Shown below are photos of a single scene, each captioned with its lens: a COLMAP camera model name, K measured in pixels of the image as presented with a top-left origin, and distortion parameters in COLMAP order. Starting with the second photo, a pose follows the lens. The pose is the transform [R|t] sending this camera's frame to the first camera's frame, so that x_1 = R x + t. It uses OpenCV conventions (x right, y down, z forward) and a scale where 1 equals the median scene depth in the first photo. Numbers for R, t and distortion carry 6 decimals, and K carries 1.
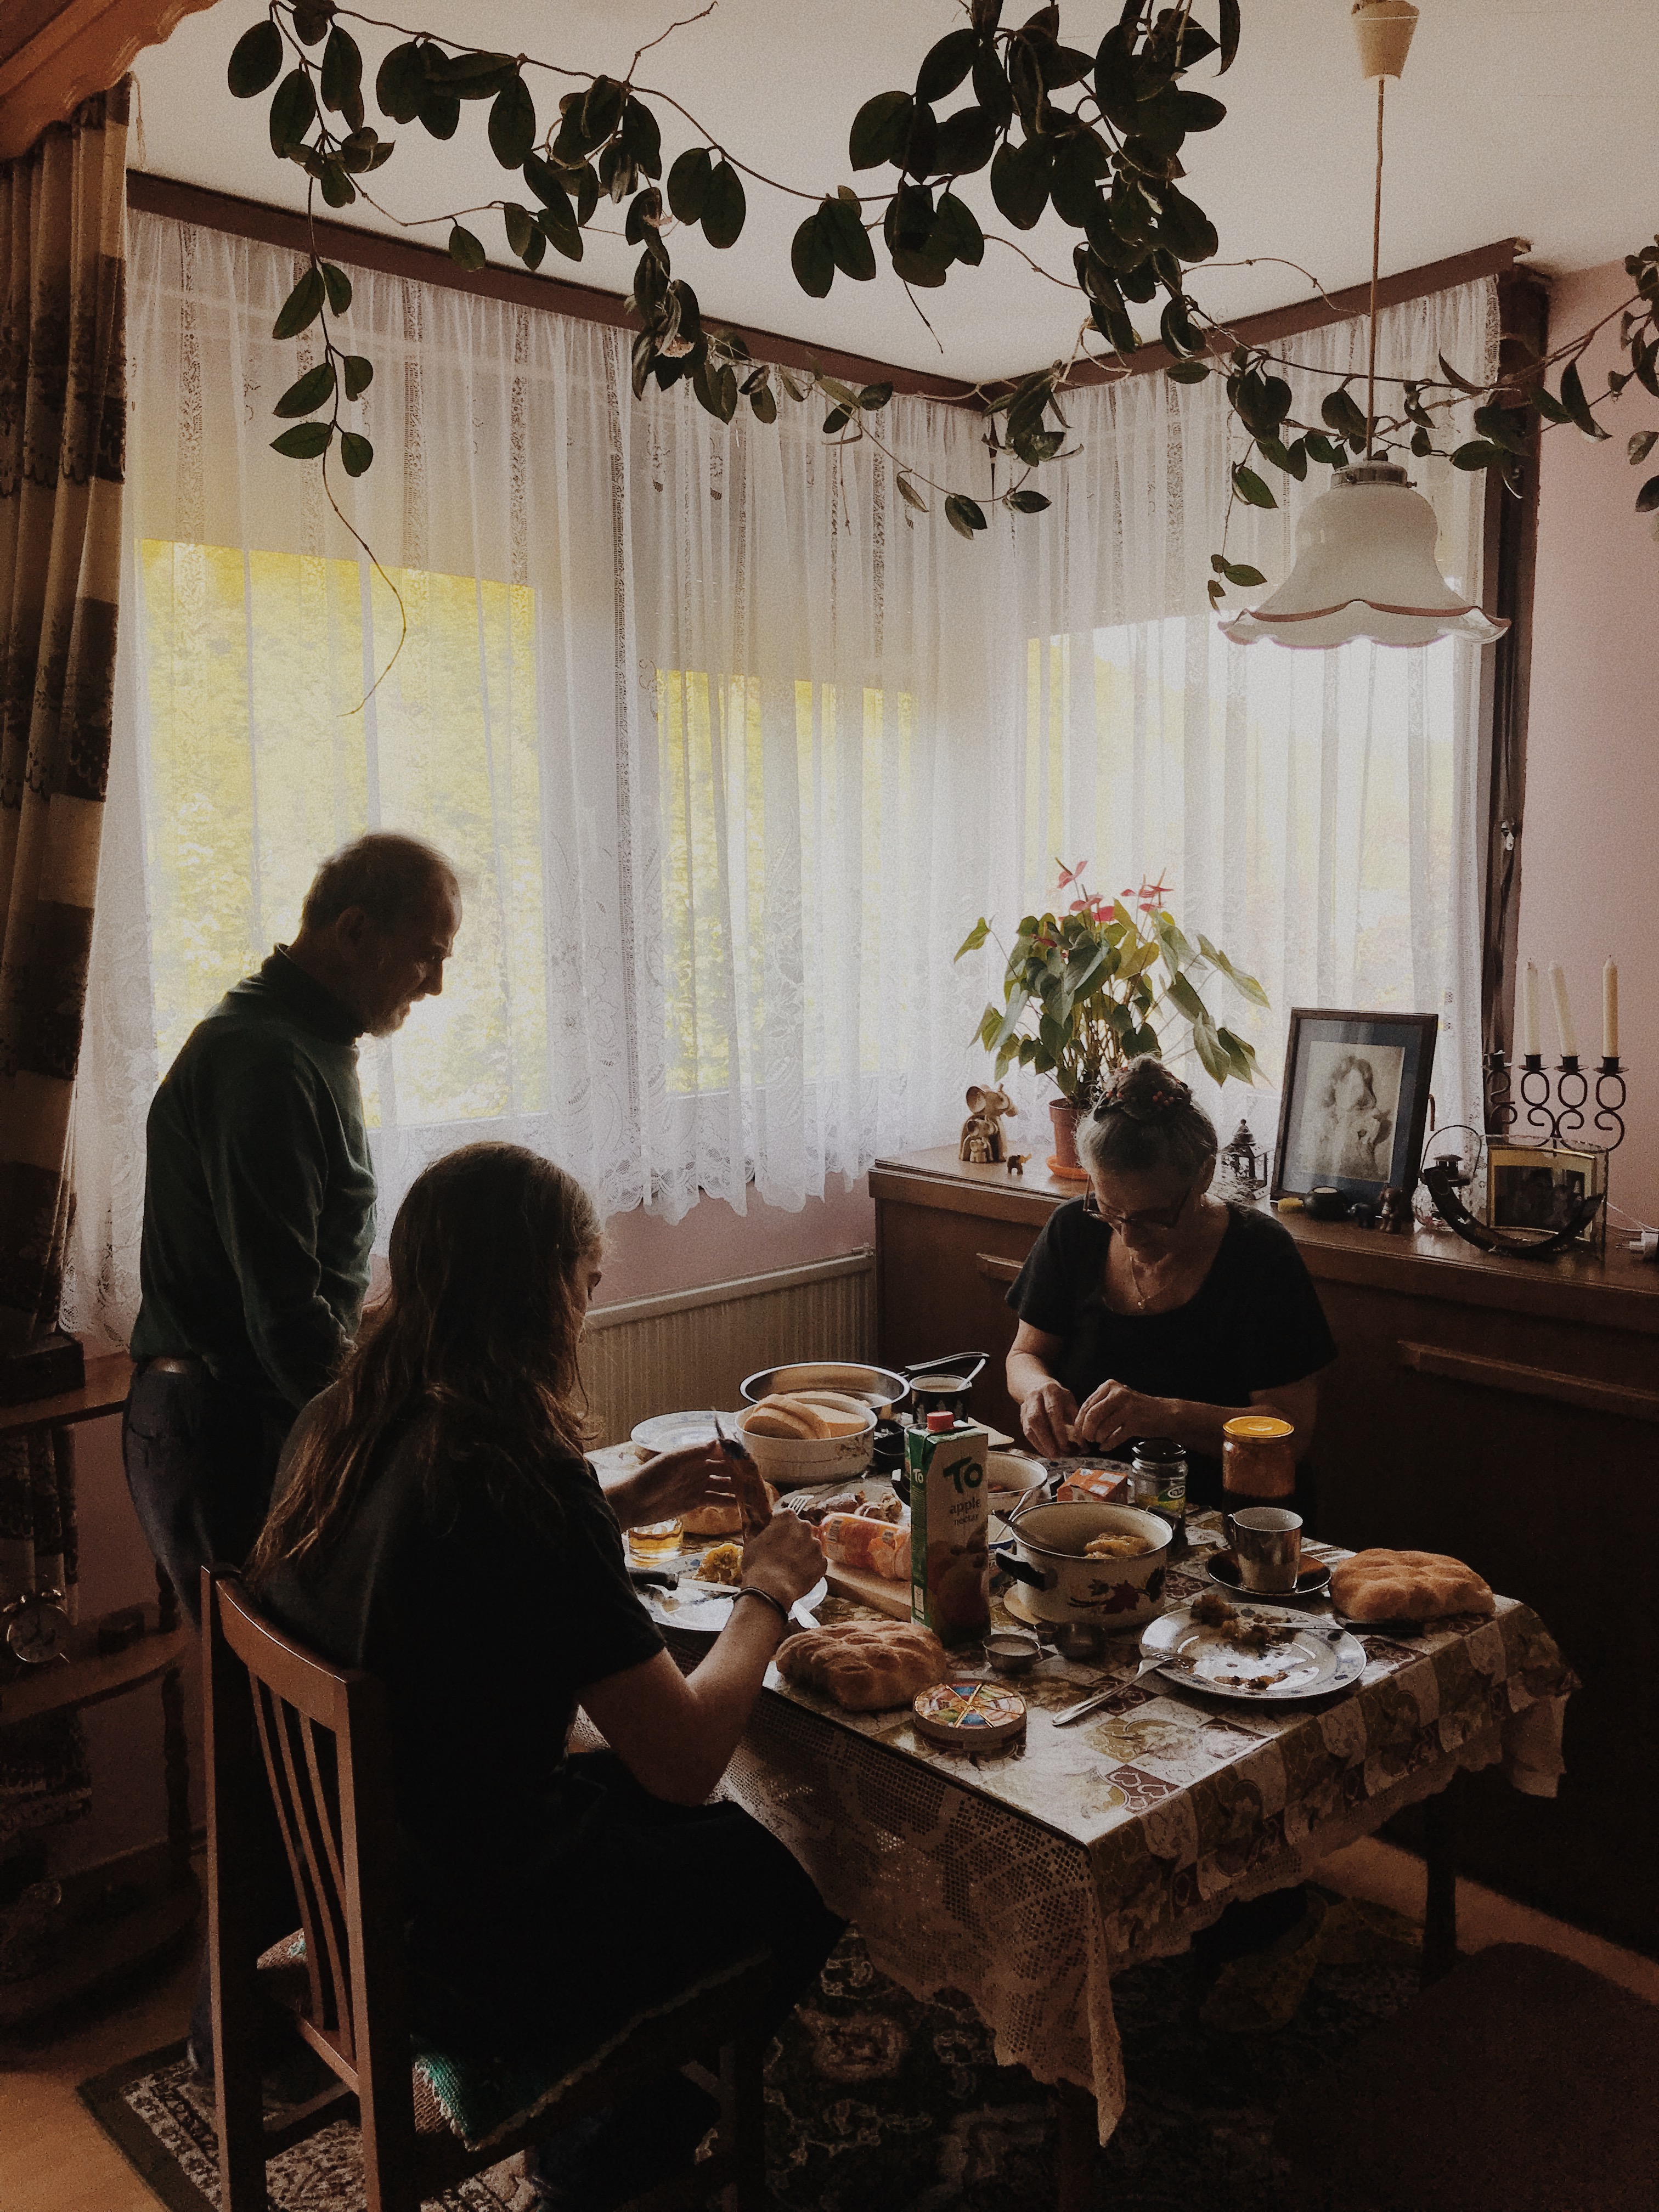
lens RADIAL K [[1790.0, 0, 830.0], [0, 1790.0, 1109.1], [0, 0, 1]] dist [0.015825, 0.003443]
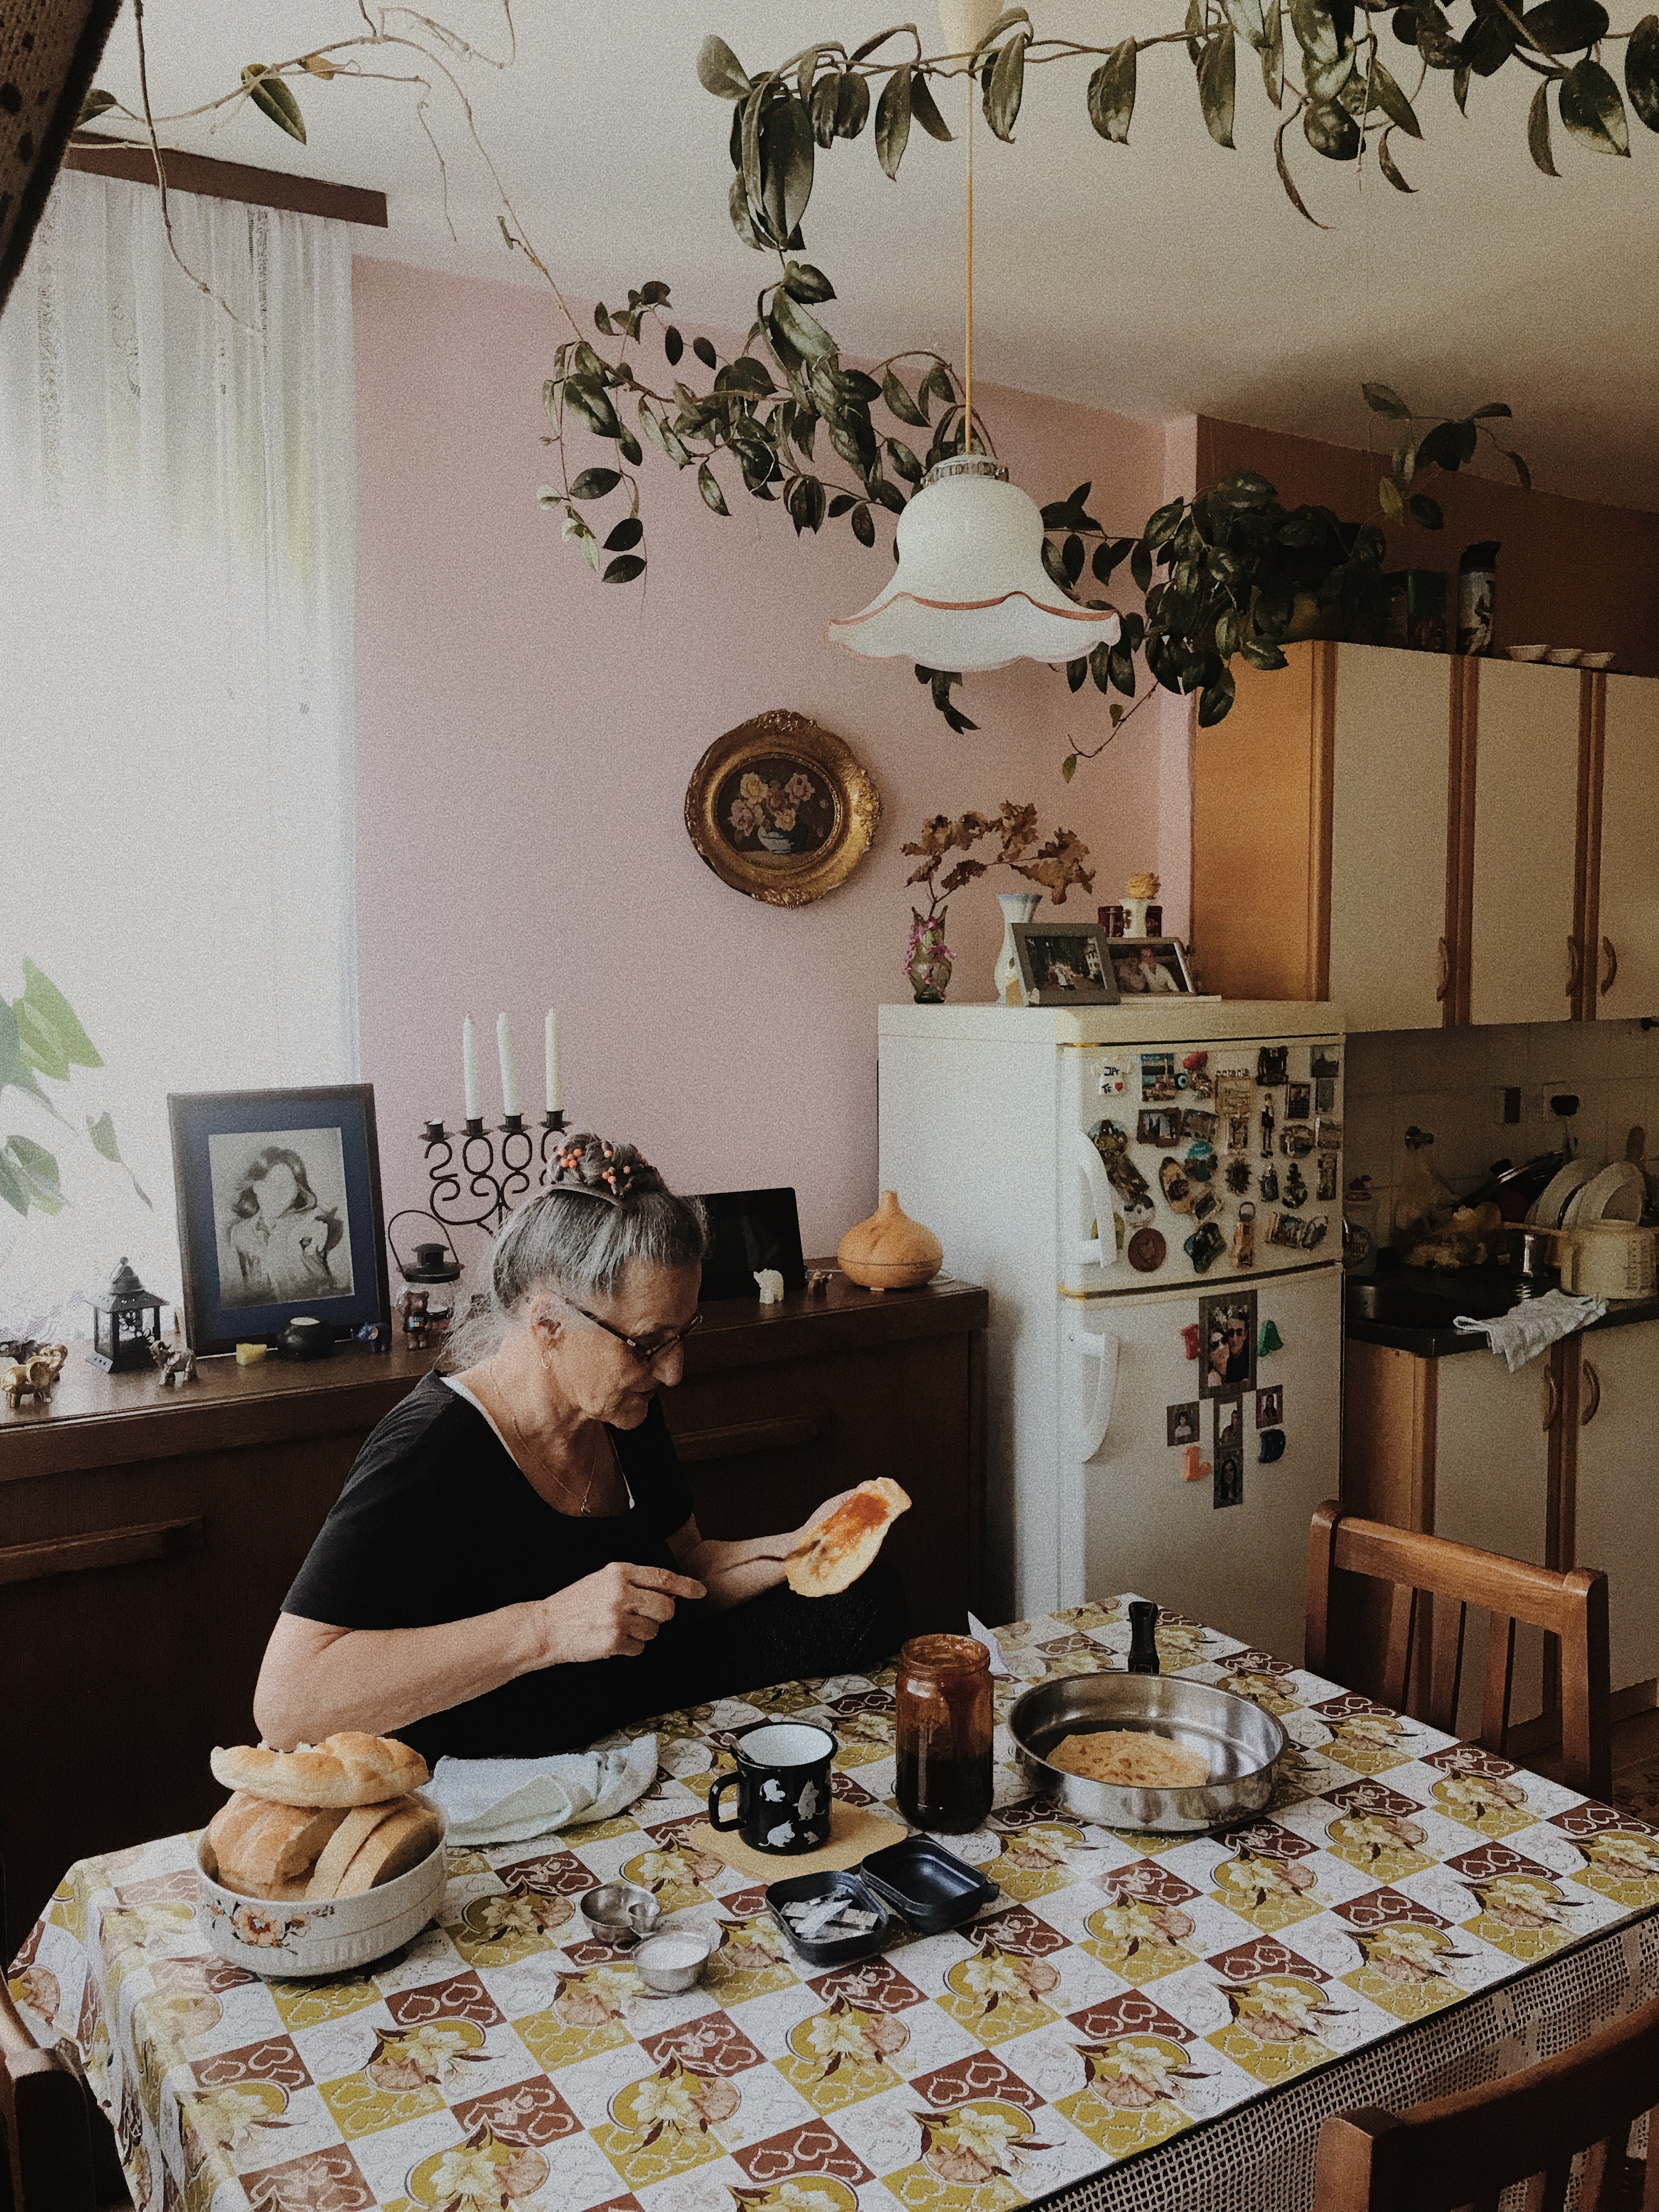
lens RADIAL K [[1790.0, 0, 830.6], [0, 1790.0, 1098.4], [0, 0, 1]] dist [0.015825, 0.003443]
pose [[0.199281, -0.066185, 0.977705, -0.431140], [0.138458, 0.989609, 0.038770, -0.048315], [-0.970112, 0.127645, 0.206375, 0.612859]]
